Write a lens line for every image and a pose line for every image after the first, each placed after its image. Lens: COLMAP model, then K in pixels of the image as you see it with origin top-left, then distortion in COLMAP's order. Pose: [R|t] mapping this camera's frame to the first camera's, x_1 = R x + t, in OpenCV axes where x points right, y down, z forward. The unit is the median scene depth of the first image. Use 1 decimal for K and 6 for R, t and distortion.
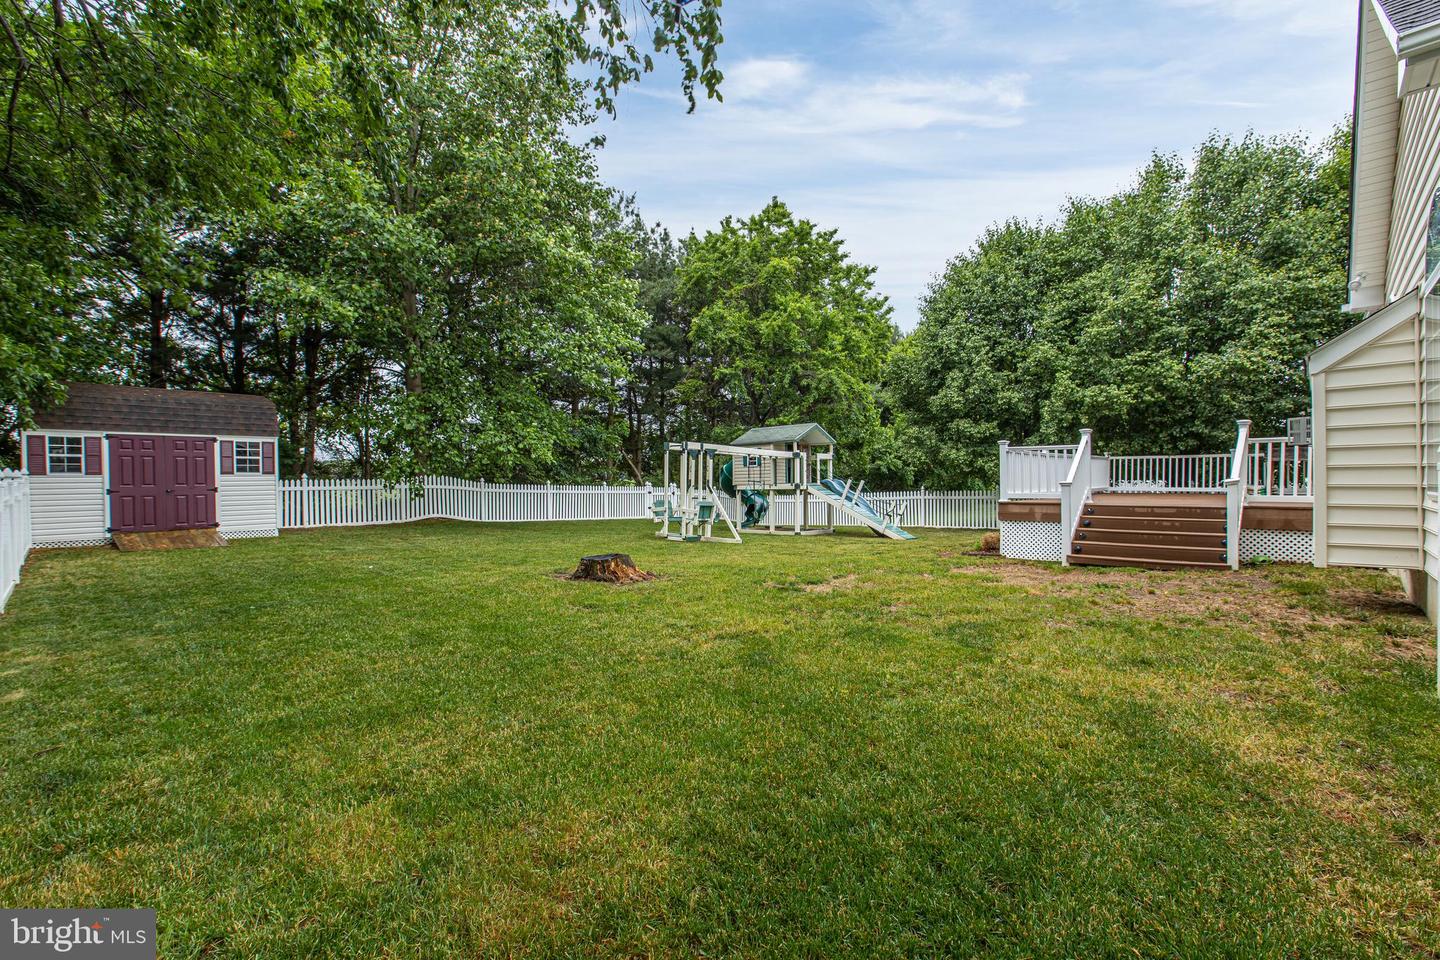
lens RADIAL K [[616.3, 0, 720.0], [0, 616.3, 480.0], [0, 0, 1]] dist [-0.002092, -0.000382]
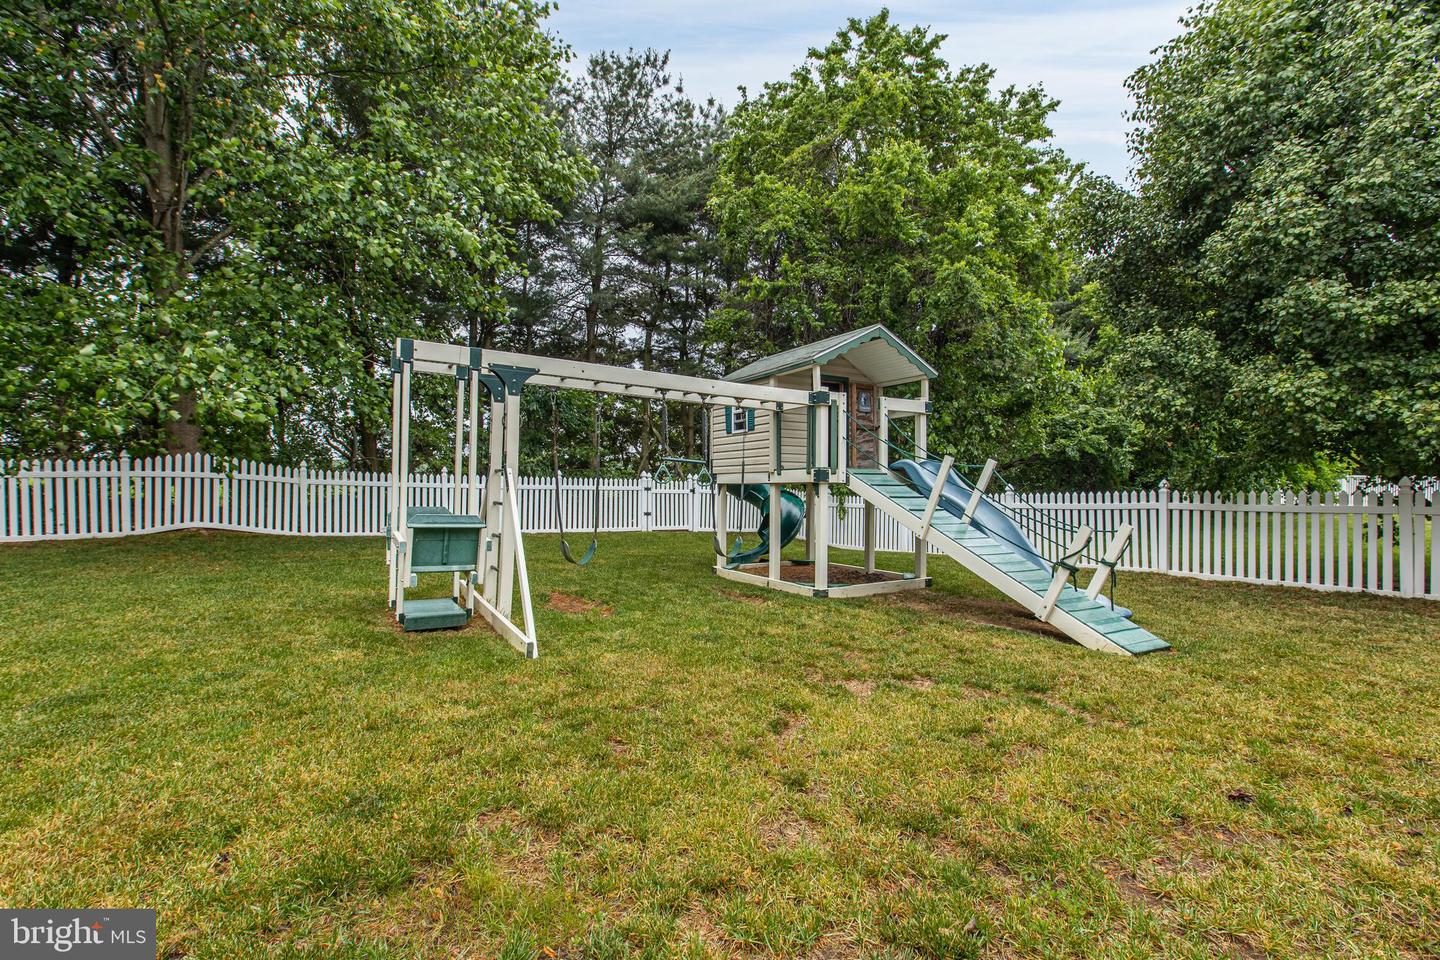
lens RADIAL K [[616.3, 0, 720.0], [0, 616.3, 480.0], [0, 0, 1]] dist [-0.002092, -0.000382]
pose [[0.963762, 0.005095, -0.266715, 0.165106], [-0.003904, 0.999980, 0.004997, 0.011057], [0.266735, -0.003775, 0.963762, 0.576011]]
